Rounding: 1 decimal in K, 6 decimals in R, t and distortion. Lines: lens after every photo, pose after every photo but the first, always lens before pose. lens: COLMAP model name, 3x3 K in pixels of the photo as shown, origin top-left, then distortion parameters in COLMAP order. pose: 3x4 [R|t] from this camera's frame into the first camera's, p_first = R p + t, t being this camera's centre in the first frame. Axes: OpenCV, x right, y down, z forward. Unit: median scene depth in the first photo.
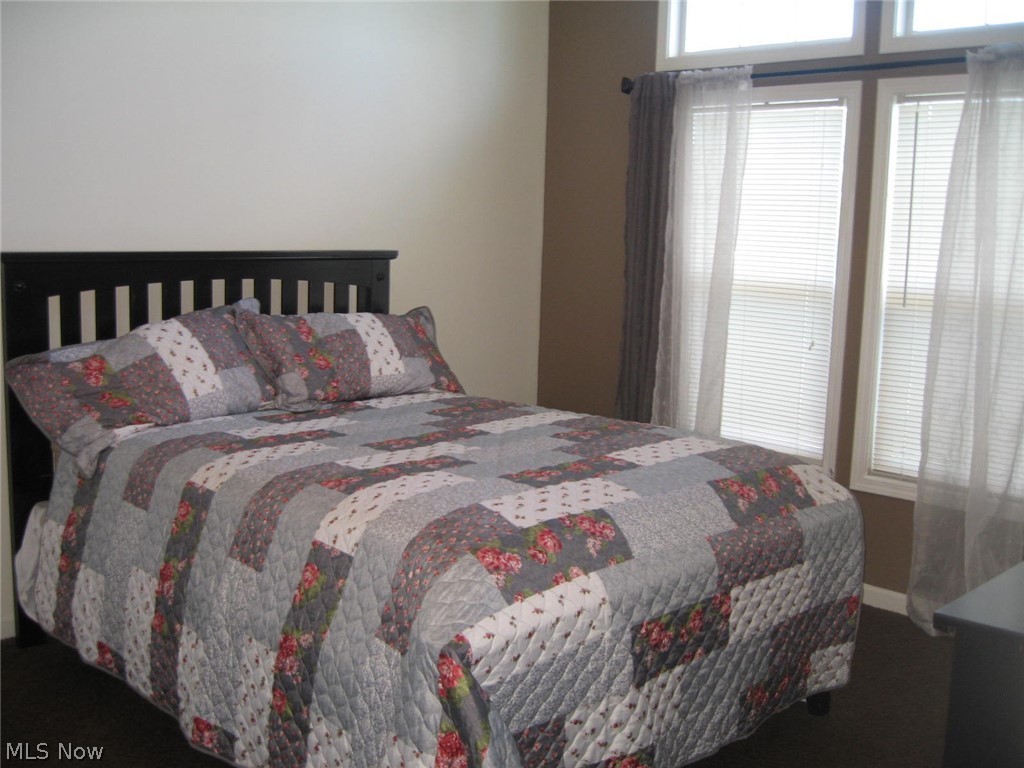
lens RADIAL K [[1124.4, 0, 478.9], [0, 1124.4, 385.5], [0, 0, 1]] dist [-0.104830, 0.119985]
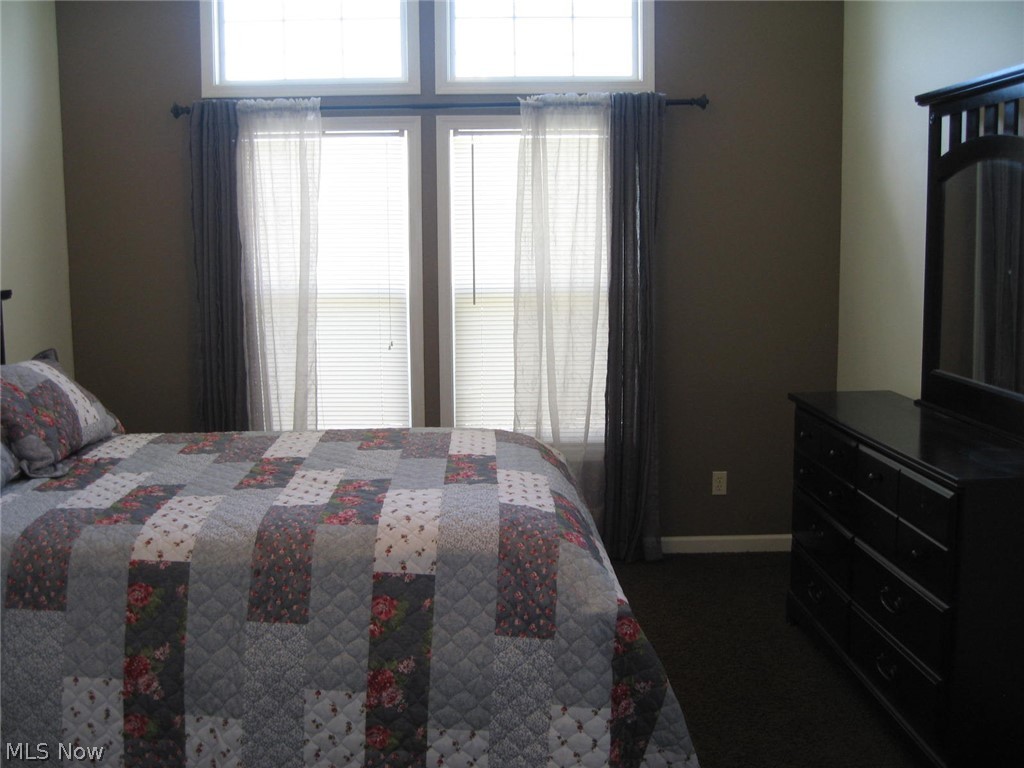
lens RADIAL K [[1112.1, 0, 503.0], [0, 1112.1, 395.4], [0, 0, 1]] dist [-0.131537, 0.098599]
pose [[0.692596, -0.138012, 0.708000, -0.514776], [0.132950, 0.989134, 0.062756, -0.046760], [-0.708968, 0.050663, 0.703419, 0.139311]]
